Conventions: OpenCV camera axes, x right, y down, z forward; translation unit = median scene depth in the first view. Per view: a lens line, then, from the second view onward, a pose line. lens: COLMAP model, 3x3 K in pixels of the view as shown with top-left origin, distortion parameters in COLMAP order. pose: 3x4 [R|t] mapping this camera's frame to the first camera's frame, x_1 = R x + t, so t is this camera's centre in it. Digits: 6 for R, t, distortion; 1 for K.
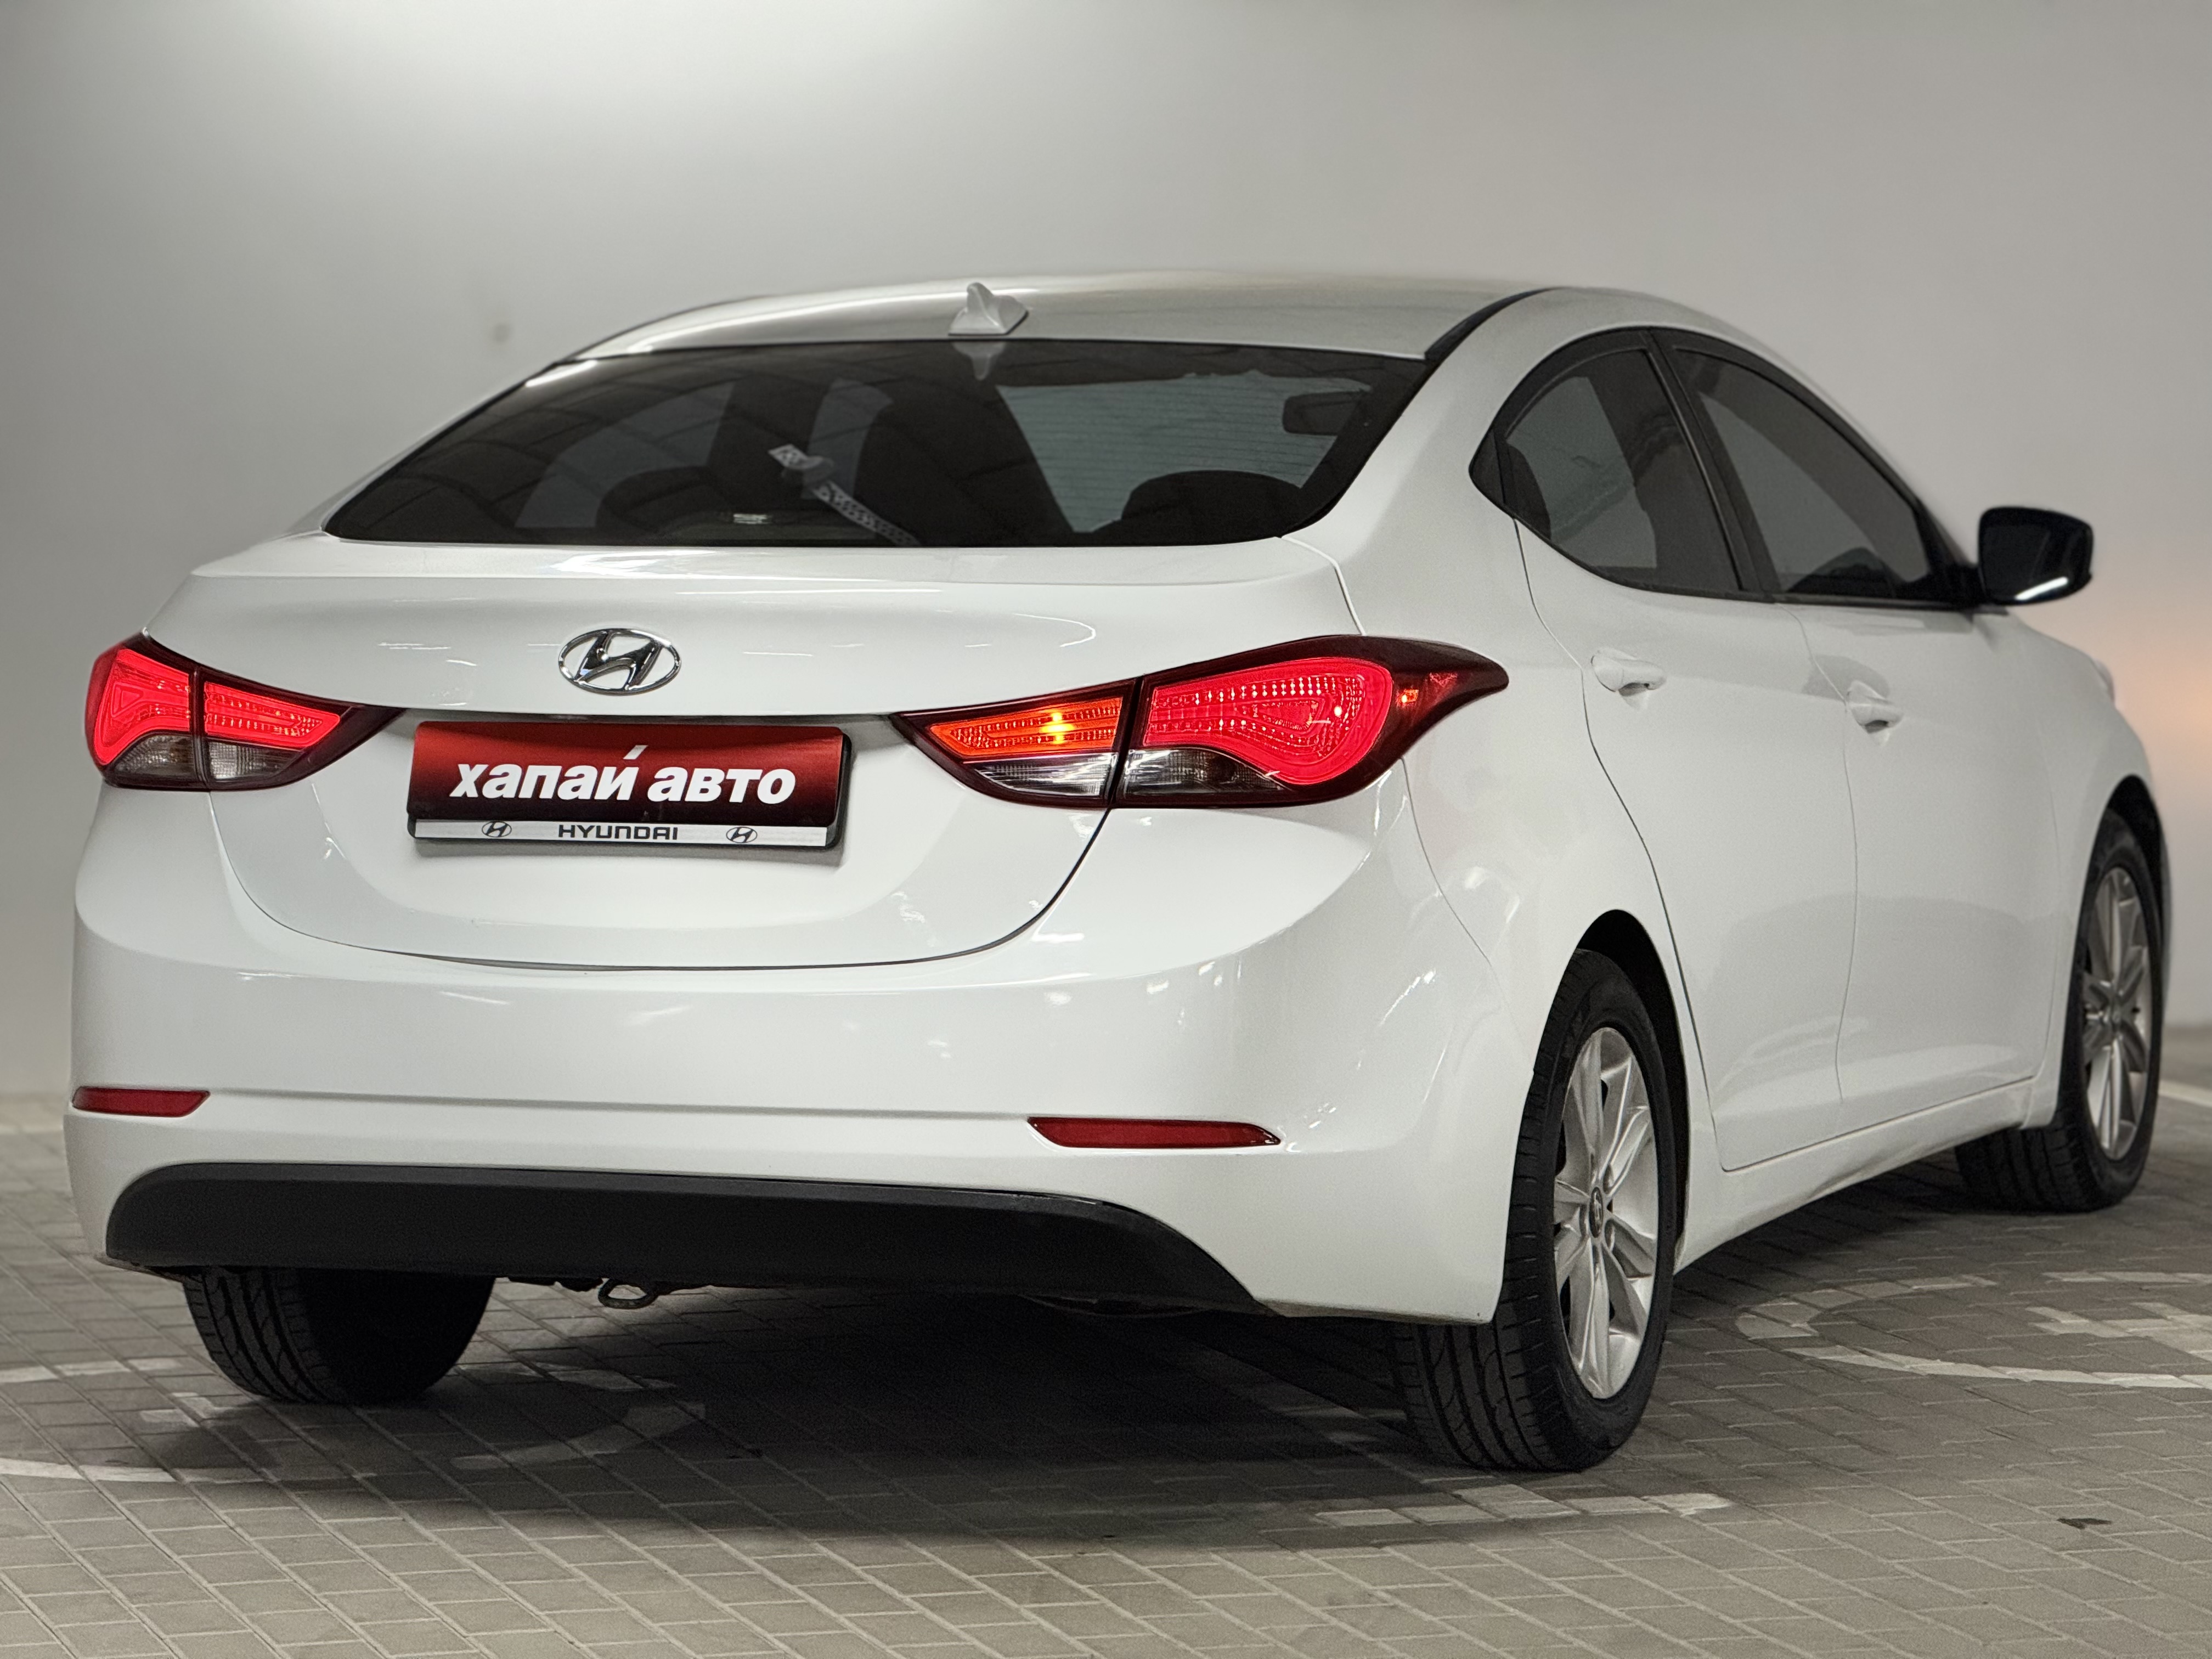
lens RADIAL K [[7829.3, 0, 1106.0], [0, 7829.3, 829.5], [0, 0, 1]] dist [0.144496, 1.561543]
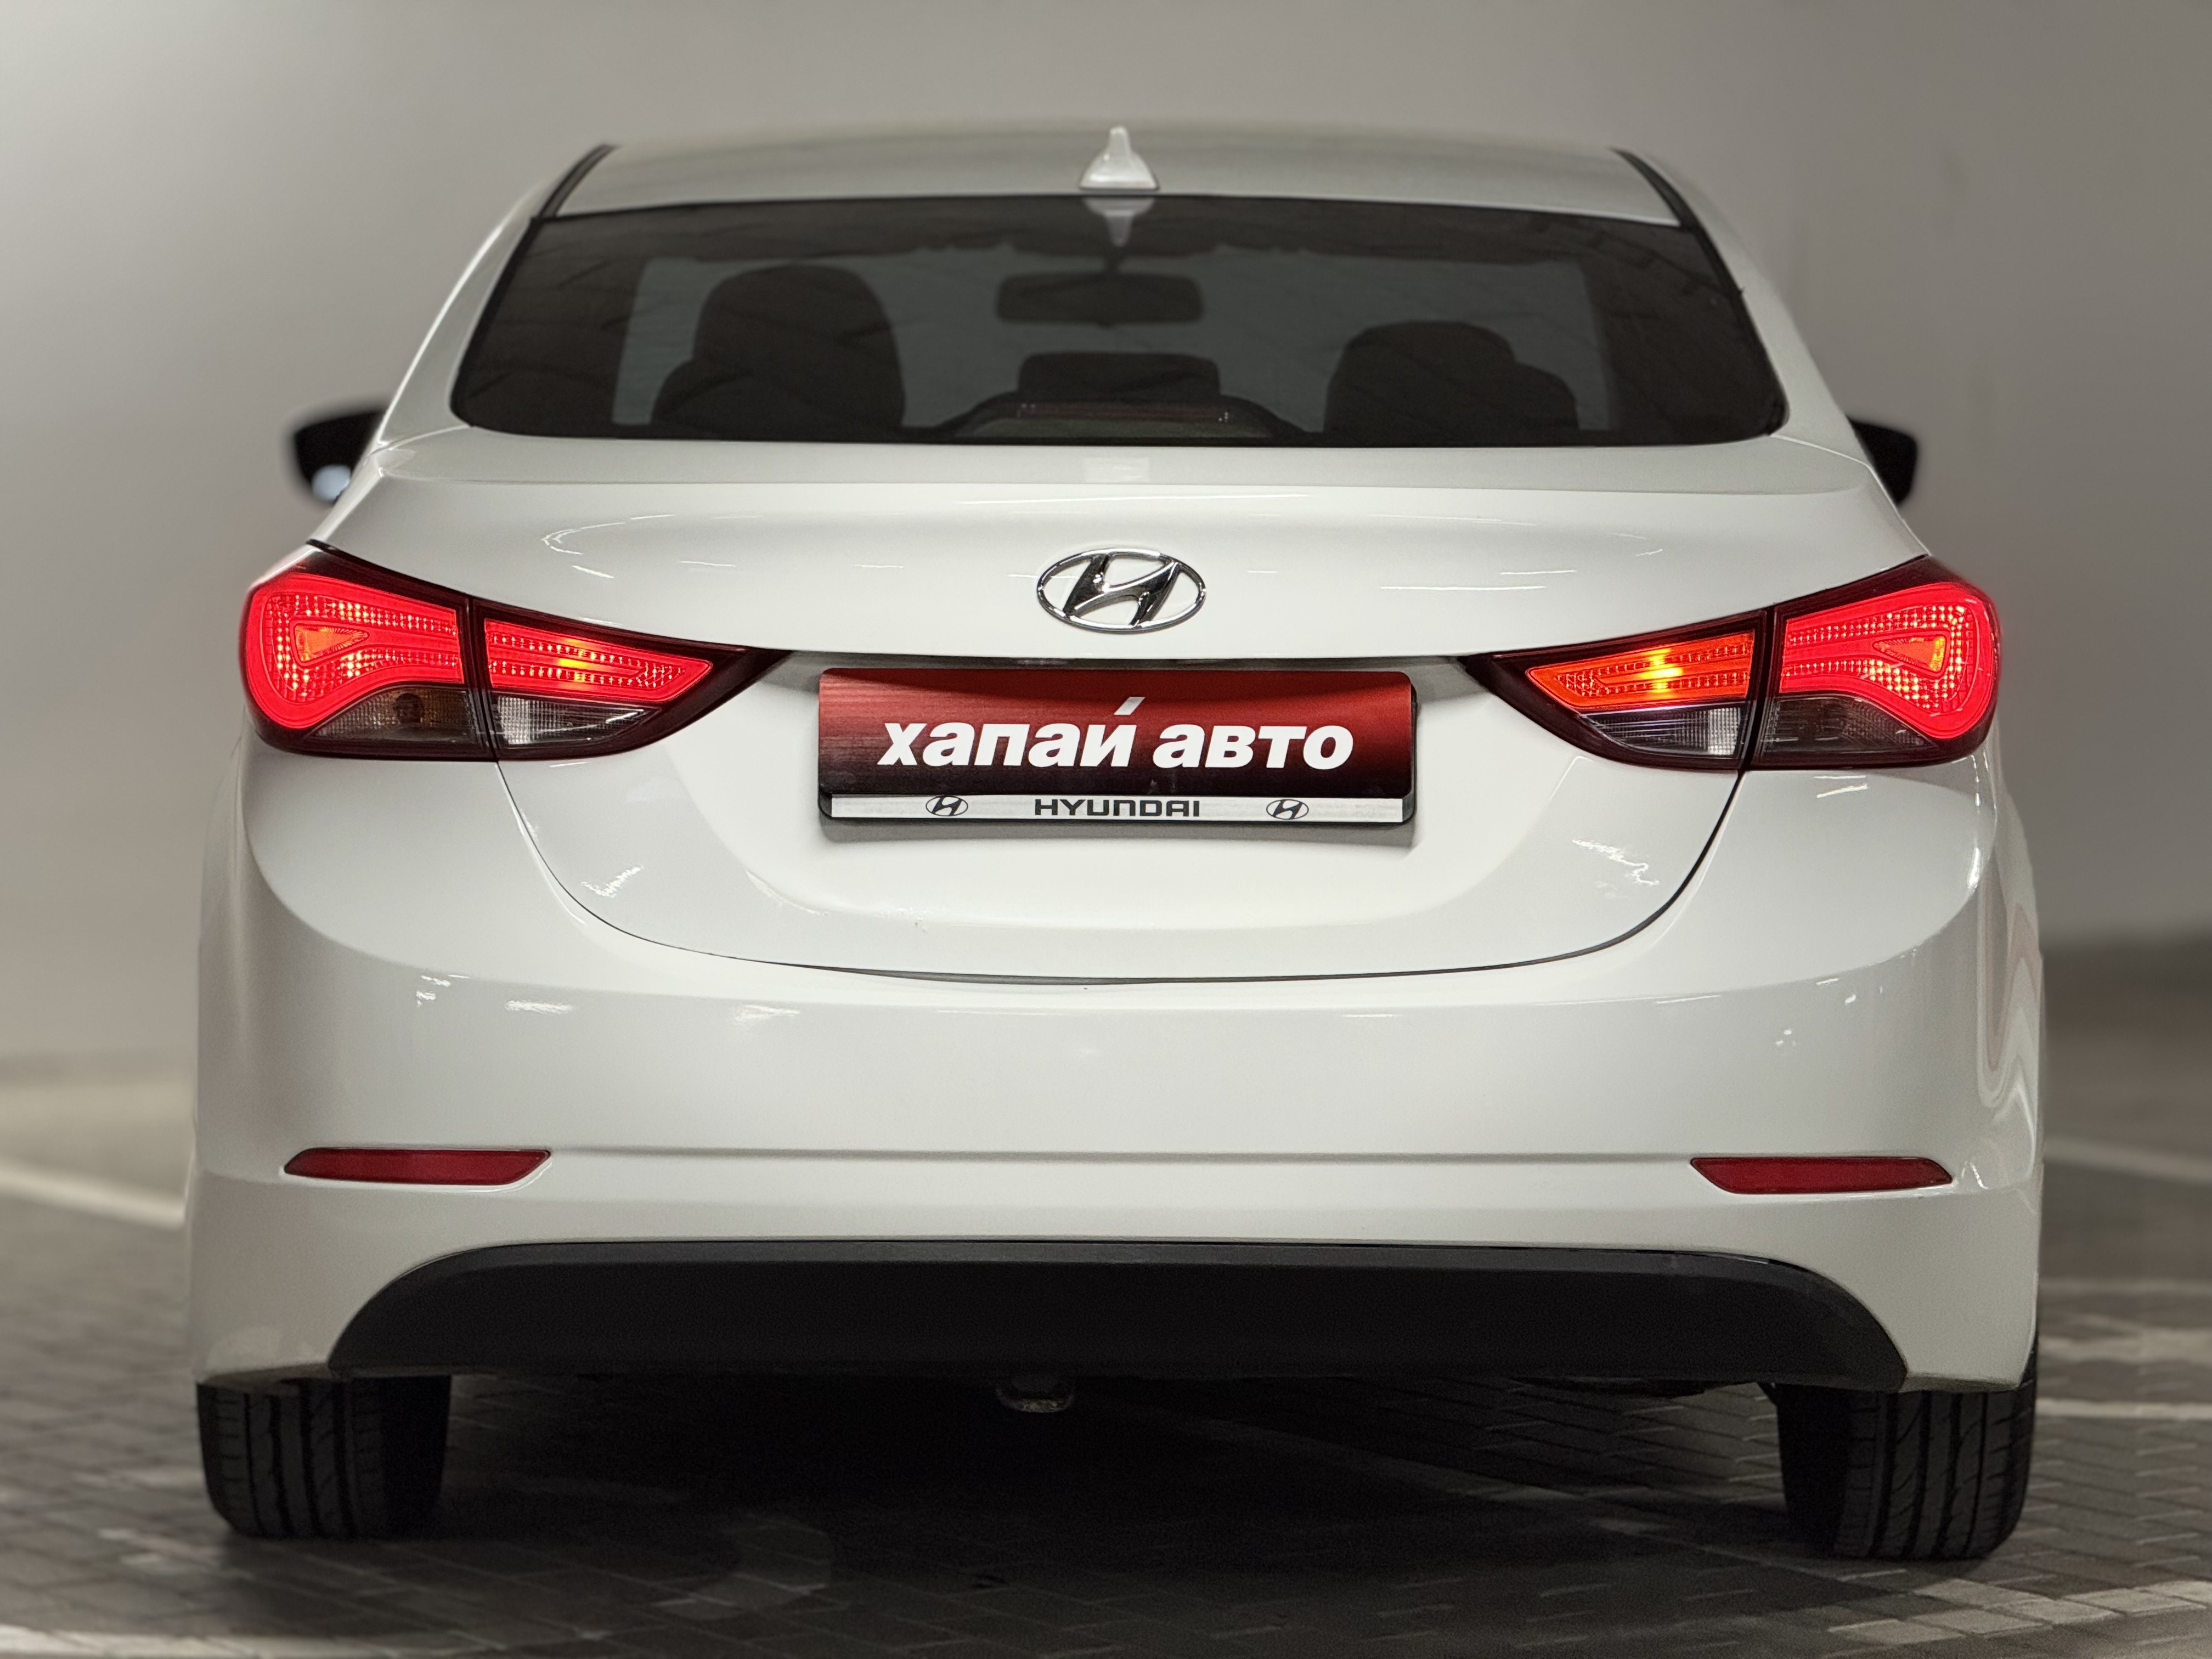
lens RADIAL K [[7829.3, 0, 1106.0], [0, 7829.3, 829.5], [0, 0, 1]] dist [0.144496, 1.561543]
pose [[0.934869, -0.013368, 0.354742, -0.341917], [0.010582, 0.999896, 0.009791, -0.005183], [-0.354836, -0.005399, 0.934913, 0.266263]]
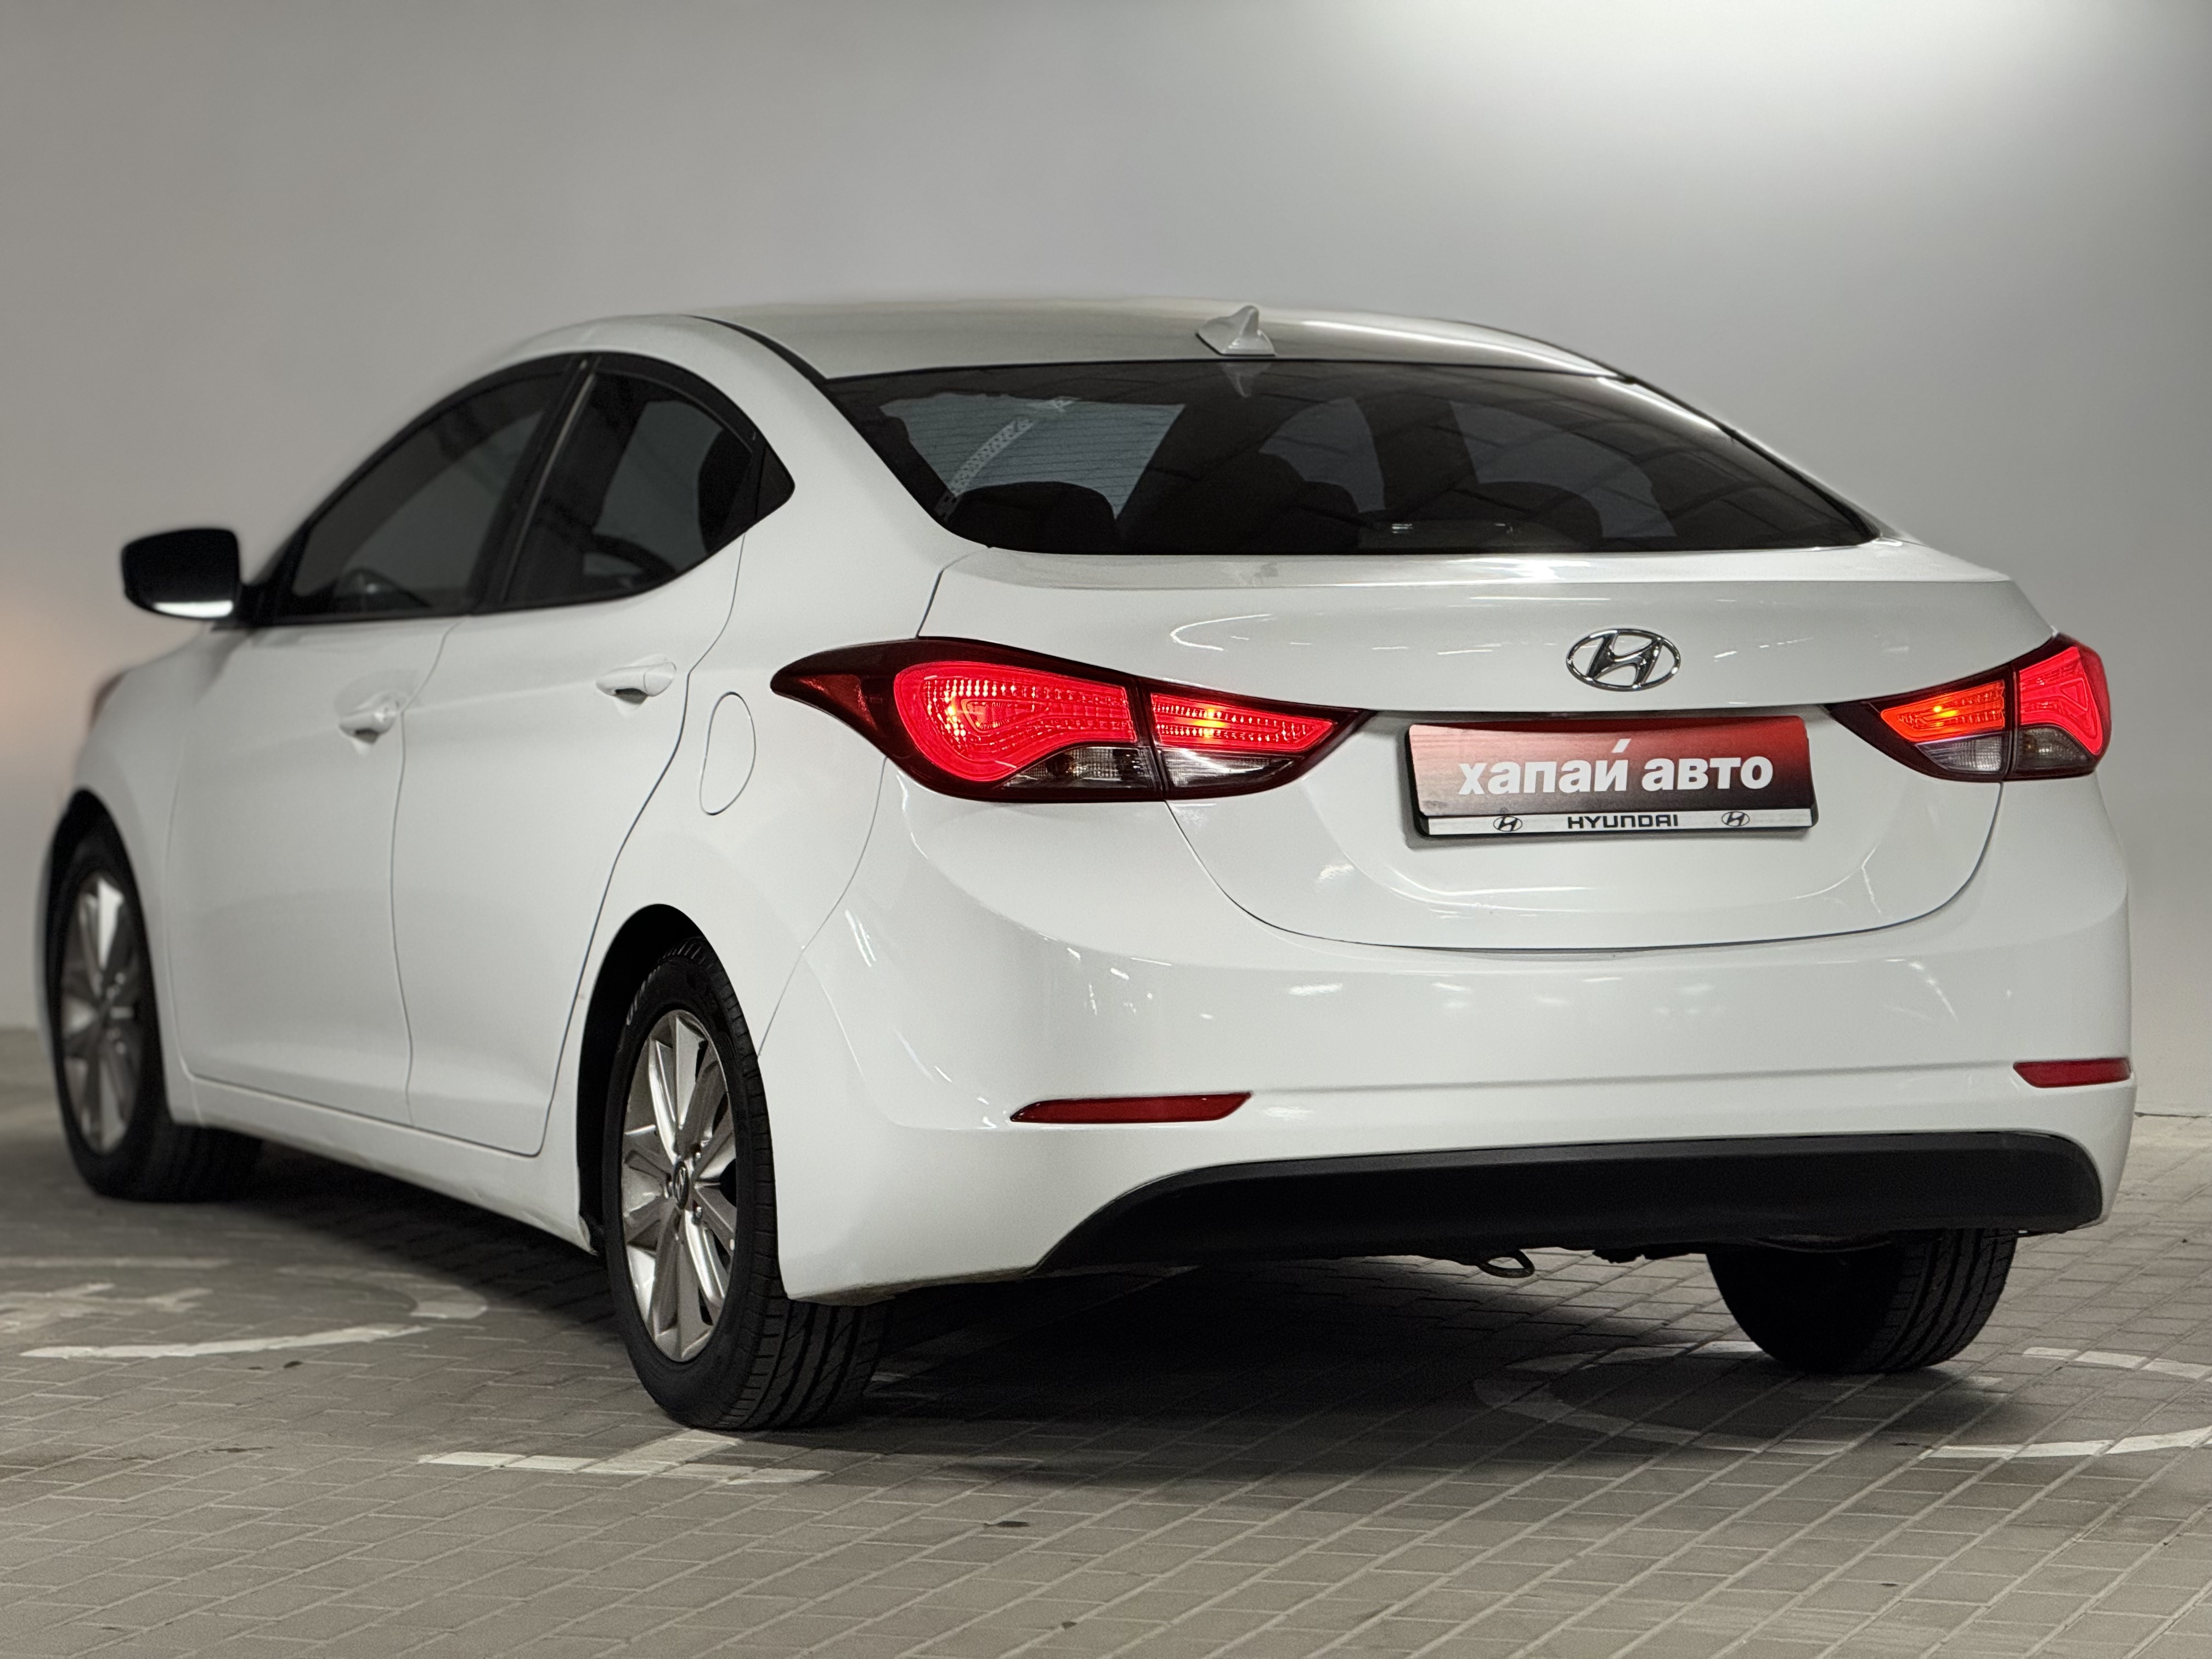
lens RADIAL K [[7829.3, 0, 1106.0], [0, 7829.3, 829.5], [0, 0, 1]] dist [0.144496, 1.561543]
pose [[0.733305, -0.034983, 0.679000, -0.833081], [0.040031, 0.999164, 0.008245, -0.010099], [-0.678721, 0.021135, 0.734092, 0.269584]]
